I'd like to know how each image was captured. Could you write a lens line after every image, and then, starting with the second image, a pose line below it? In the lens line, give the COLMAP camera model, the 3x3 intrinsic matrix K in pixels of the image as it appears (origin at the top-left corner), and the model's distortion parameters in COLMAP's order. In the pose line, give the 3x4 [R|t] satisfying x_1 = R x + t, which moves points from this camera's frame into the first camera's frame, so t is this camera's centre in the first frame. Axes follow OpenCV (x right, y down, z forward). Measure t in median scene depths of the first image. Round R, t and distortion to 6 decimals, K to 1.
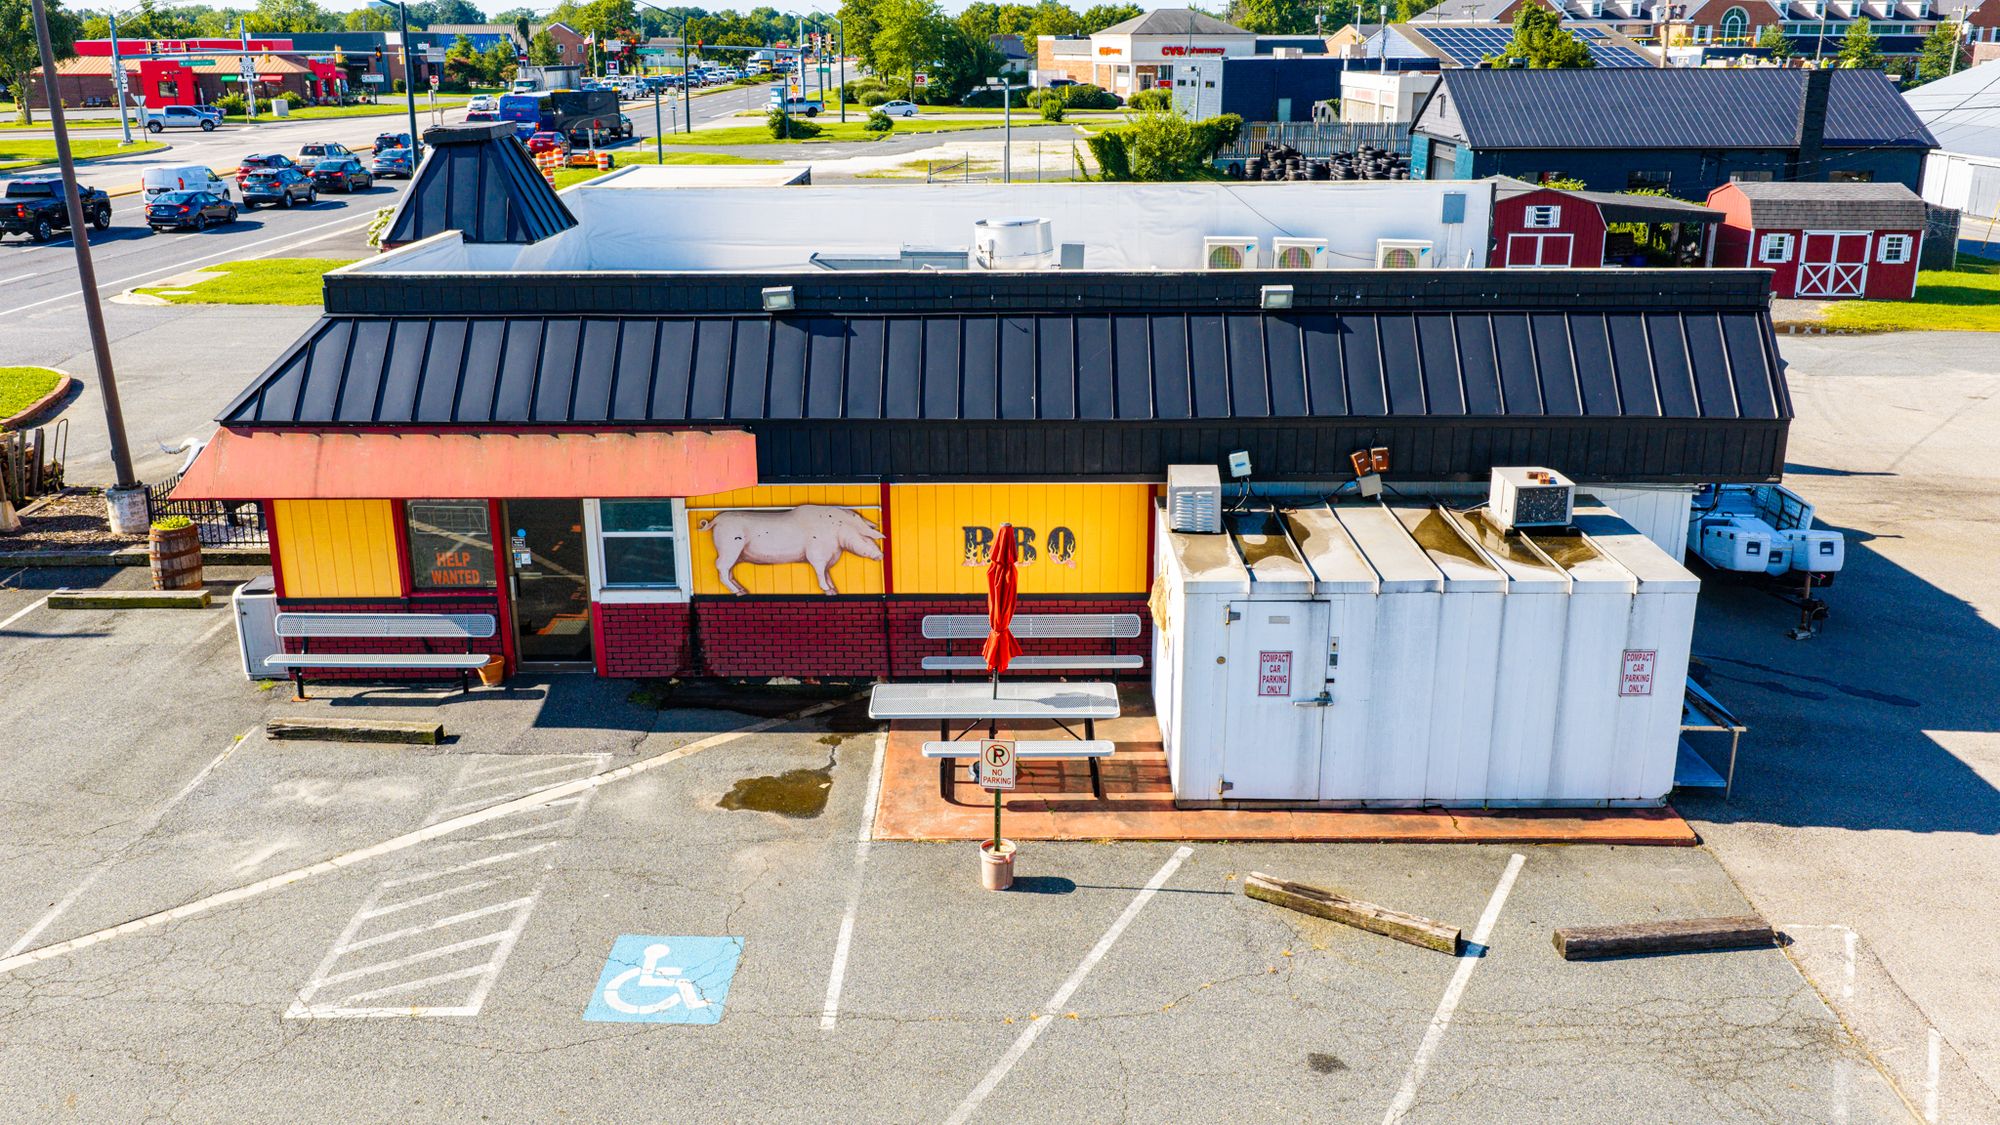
lens RADIAL K [[1656.6, 0, 1011.1], [0, 1656.6, 557.1], [0, 0, 1]] dist [0.024188, -0.046962]
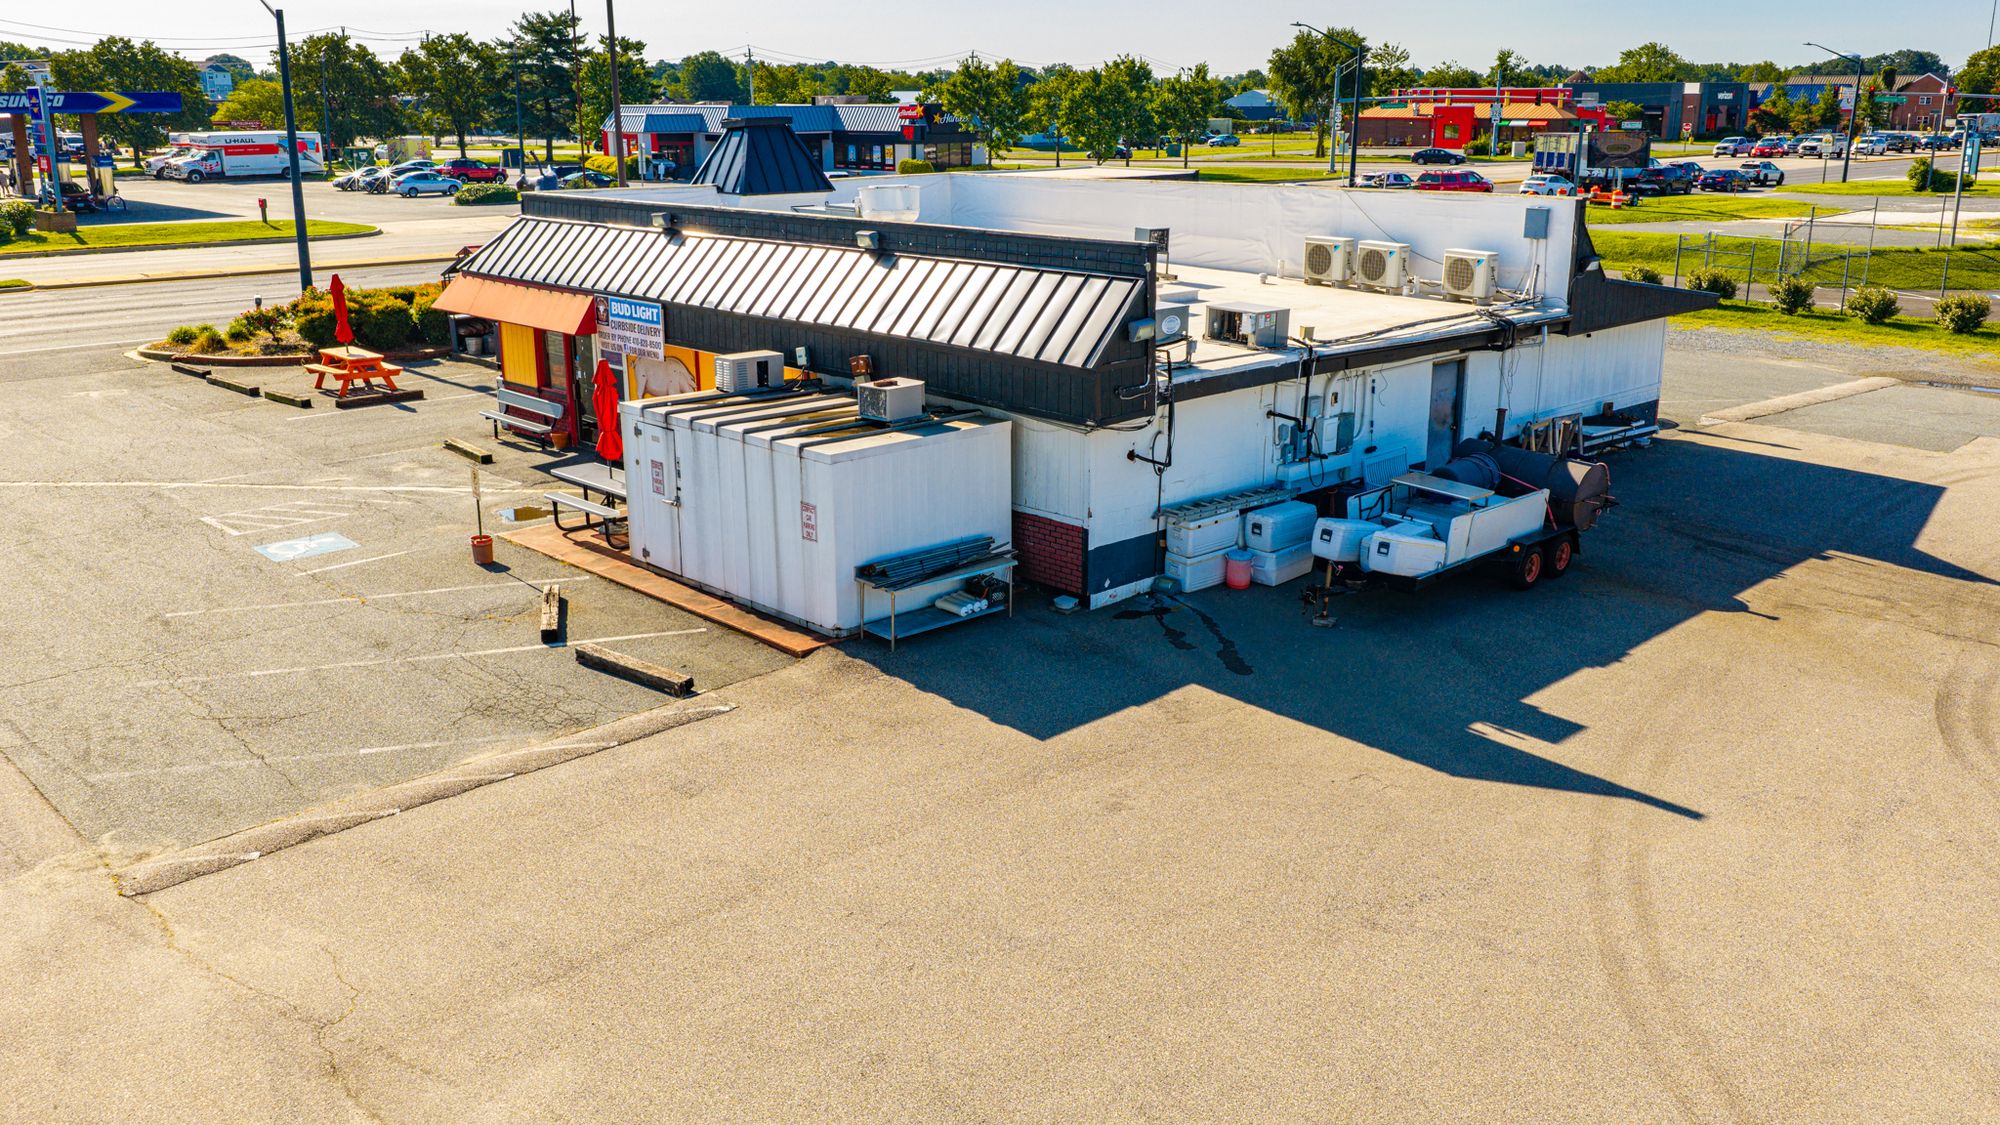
lens RADIAL K [[1656.6, 0, 1011.1], [0, 1656.6, 557.1], [0, 0, 1]] dist [0.024188, -0.046962]
pose [[0.689480, 0.195065, -0.697543, 1.290666], [-0.216066, 0.974596, 0.058973, -0.013051], [0.691326, 0.110055, 0.714112, 0.170561]]
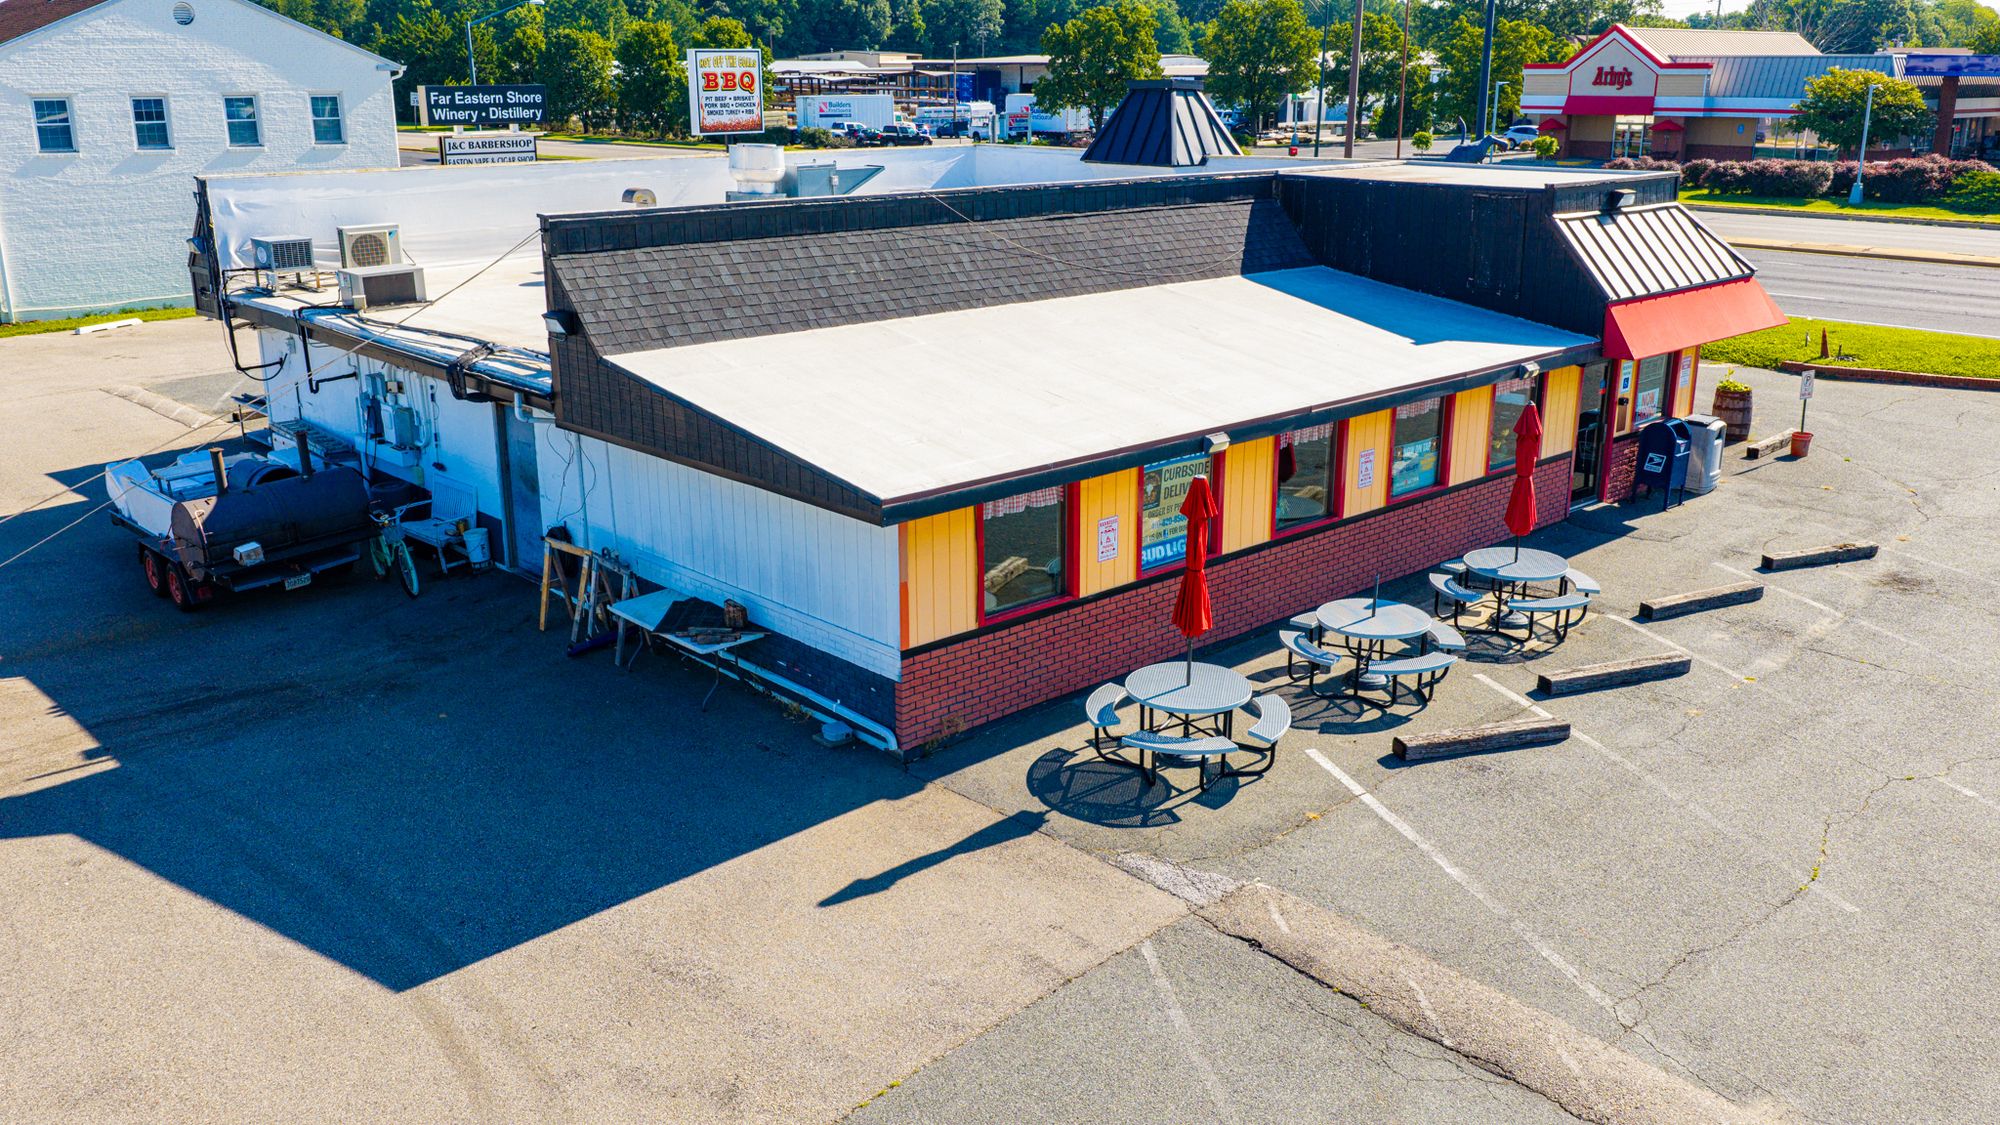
lens RADIAL K [[1656.6, 0, 1011.1], [0, 1656.6, 557.1], [0, 0, 1]] dist [0.024188, -0.046962]
pose [[-0.729742, 0.199026, -0.654115, 0.989310], [-0.200381, 0.852432, 0.482915, -0.748596], [0.653701, 0.483475, -0.582174, 2.542460]]
